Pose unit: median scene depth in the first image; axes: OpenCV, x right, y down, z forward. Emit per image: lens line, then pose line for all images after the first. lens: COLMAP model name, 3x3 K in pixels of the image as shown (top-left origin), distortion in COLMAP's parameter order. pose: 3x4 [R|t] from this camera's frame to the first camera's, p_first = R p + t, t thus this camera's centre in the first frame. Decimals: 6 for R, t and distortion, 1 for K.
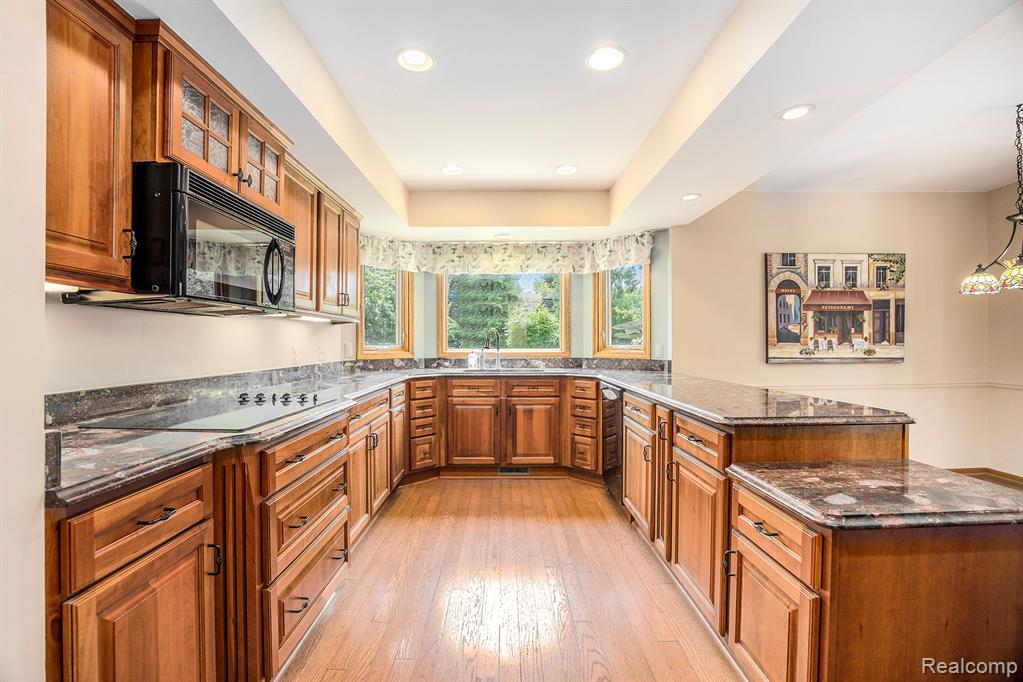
lens RADIAL K [[442.2, 0, 486.9], [0, 442.2, 345.6], [0, 0, 1]] dist [-0.048827, 0.006191]
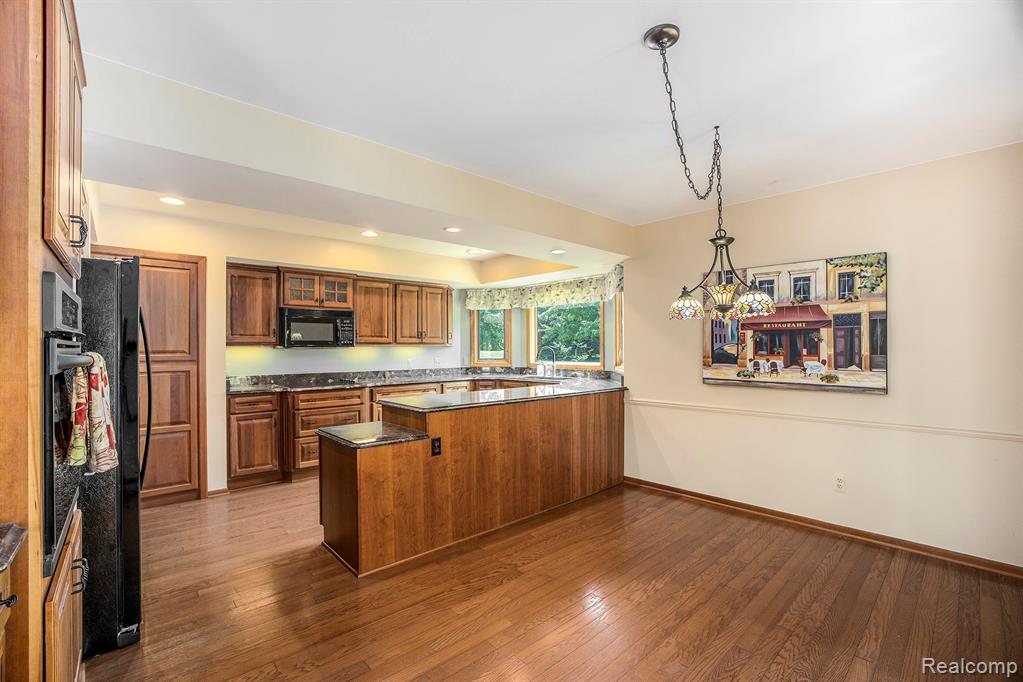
lens RADIAL K [[442.2, 0, 508.1], [0, 442.2, 349.4], [0, 0, 1]] dist [-0.048827, 0.006191]
pose [[0.683618, 0.004798, -0.729824, 1.080053], [-0.003375, 0.999988, 0.003412, -0.041078], [0.729832, 0.000131, 0.683626, -0.020220]]
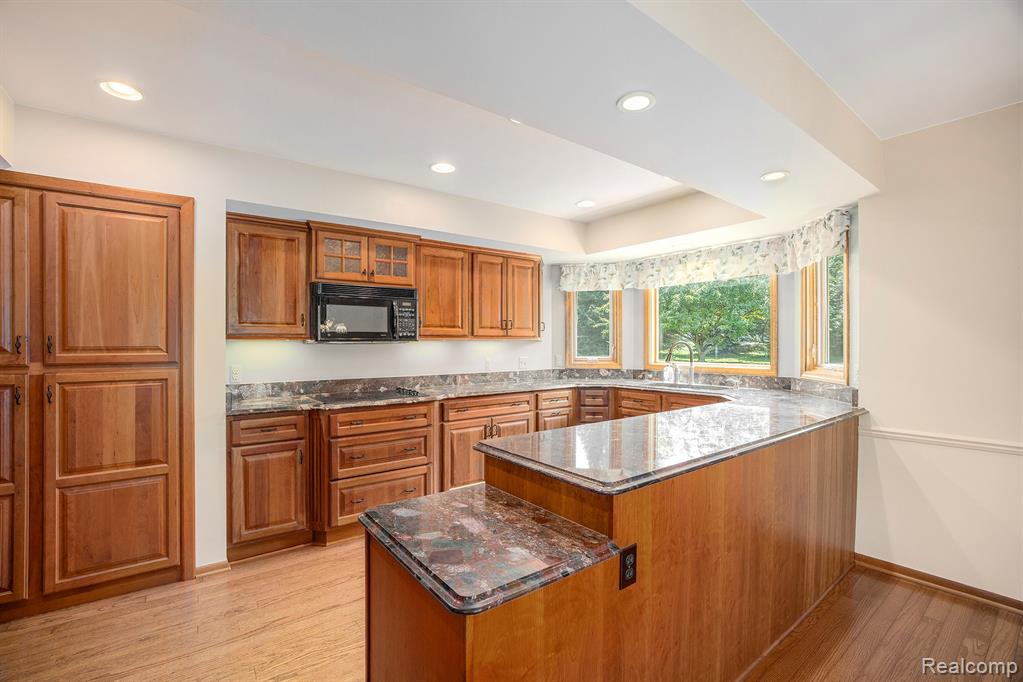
lens RADIAL K [[442.2, 0, 514.3], [0, 442.2, 341.0], [0, 0, 1]] dist [-0.048827, 0.006191]
pose [[0.619343, -0.001727, -0.785119, 0.625679], [-0.004320, 0.999975, -0.005607, -0.038913], [0.785109, 0.006864, 0.619320, 0.143544]]
